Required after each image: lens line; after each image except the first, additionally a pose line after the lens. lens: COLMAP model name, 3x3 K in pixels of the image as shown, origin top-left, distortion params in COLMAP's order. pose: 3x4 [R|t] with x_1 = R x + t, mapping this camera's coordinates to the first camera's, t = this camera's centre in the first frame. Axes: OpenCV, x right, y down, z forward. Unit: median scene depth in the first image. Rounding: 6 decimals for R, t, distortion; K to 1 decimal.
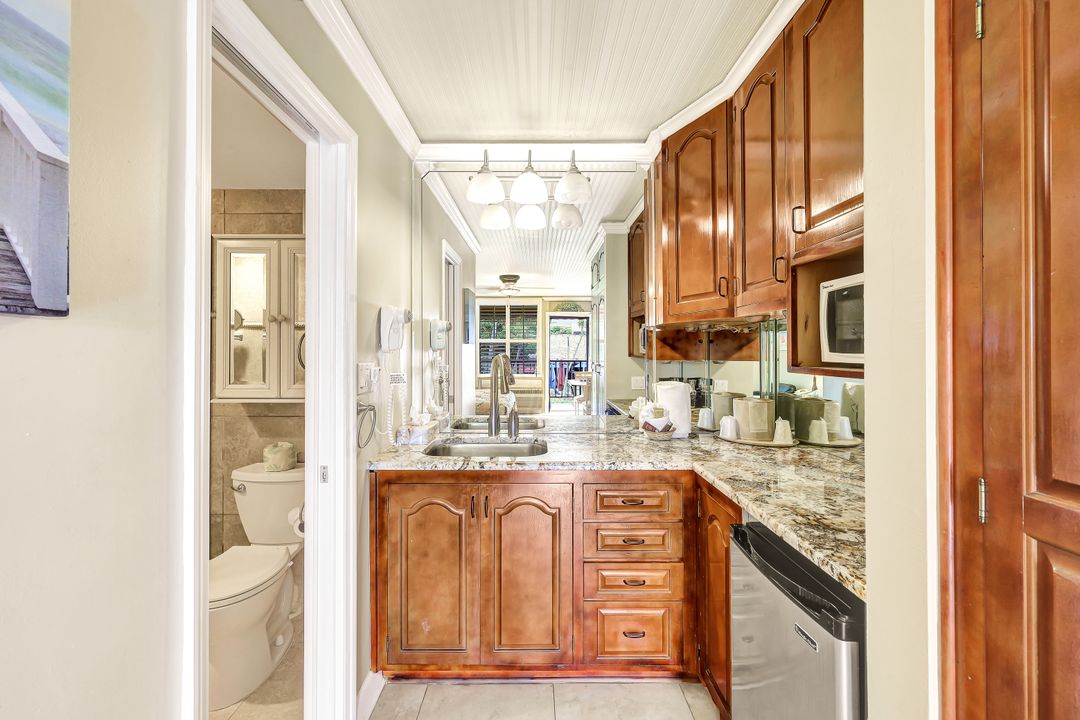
lens RADIAL K [[436.4, 0, 546.1], [0, 436.4, 346.6], [0, 0, 1]] dist [-0.006358, 0.000528]
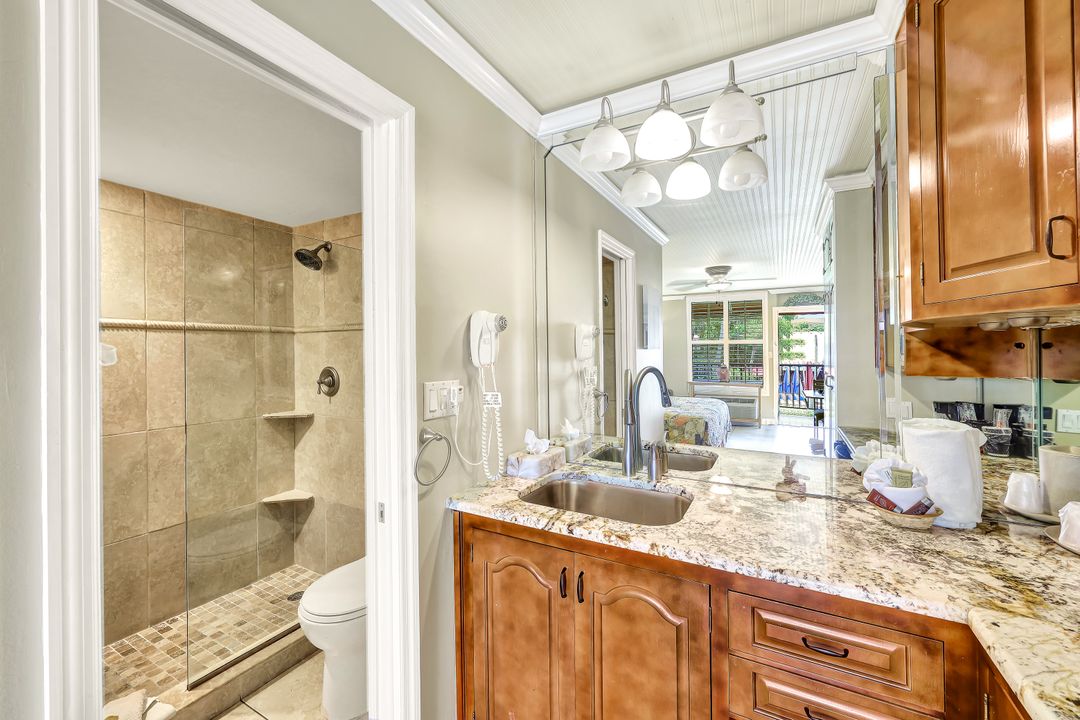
lens RADIAL K [[436.4, 0, 545.3], [0, 436.4, 345.8], [0, 0, 1]] dist [-0.006358, 0.000528]
pose [[0.870838, -0.007208, -0.491517, 0.144396], [0.005361, 0.999972, -0.005168, -0.020302], [0.491541, 0.001865, 0.870853, 0.306556]]
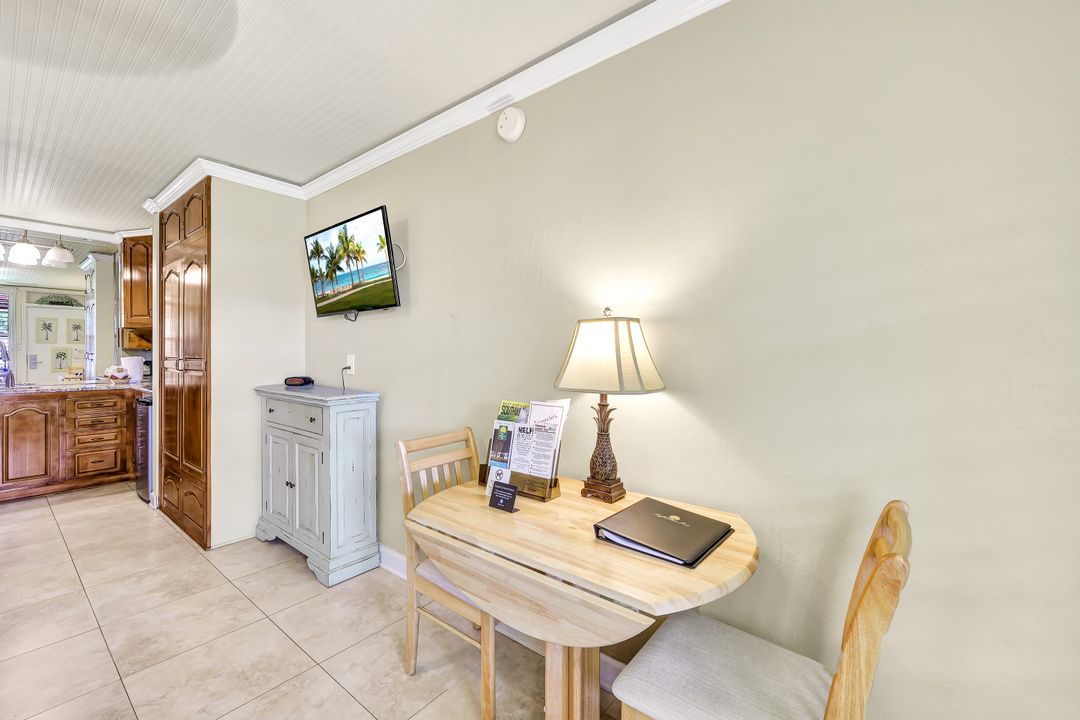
lens RADIAL K [[436.4, 0, 533.3], [0, 436.4, 353.5], [0, 0, 1]] dist [-0.006358, 0.000528]
pose [[0.634348, 0.001148, 0.773046, -0.097496], [-0.011123, 0.999909, 0.007642, 0.038300], [-0.772967, -0.013446, 0.634303, -1.959680]]
